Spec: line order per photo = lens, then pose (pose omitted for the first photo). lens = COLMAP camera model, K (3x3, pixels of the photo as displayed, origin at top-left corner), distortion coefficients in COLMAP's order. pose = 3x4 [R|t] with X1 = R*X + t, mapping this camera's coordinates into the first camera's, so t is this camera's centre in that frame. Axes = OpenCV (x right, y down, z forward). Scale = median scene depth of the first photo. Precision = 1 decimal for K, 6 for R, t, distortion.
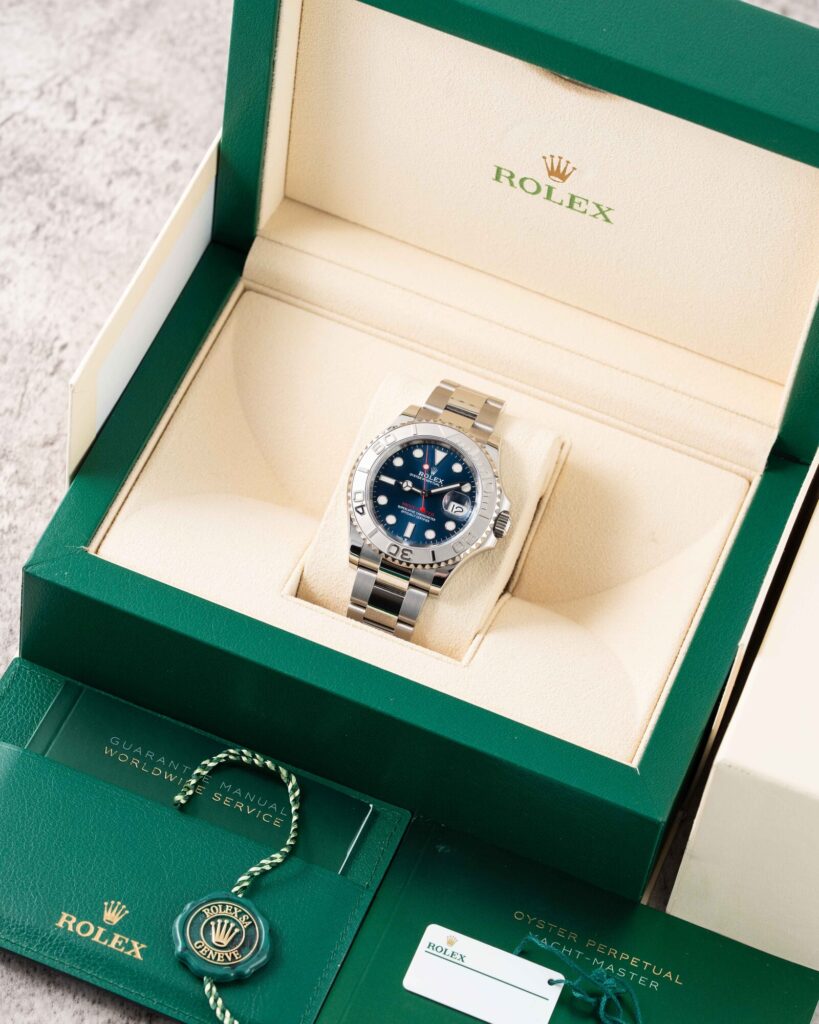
lens RADIAL K [[4311.1, 0, 409.5], [0, 4311.1, 512.0], [0, 0, 1]] dist [0.178851, -0.193898]
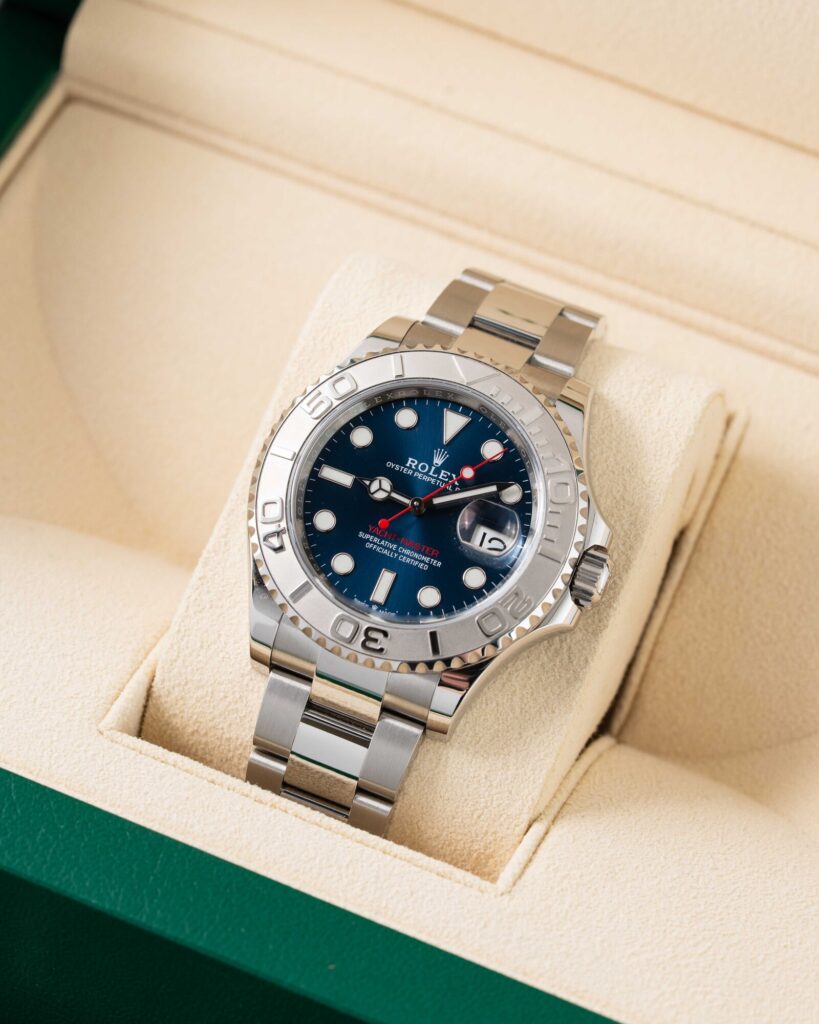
lens RADIAL K [[4311.1, 0, 409.5], [0, 4311.1, 512.0], [0, 0, 1]] dist [0.178851, -0.193898]
pose [[0.998760, 0.006614, -0.049341, 0.024689], [-0.009494, 0.998250, -0.058368, 0.022502], [0.048868, 0.058764, 0.997075, 0.550454]]
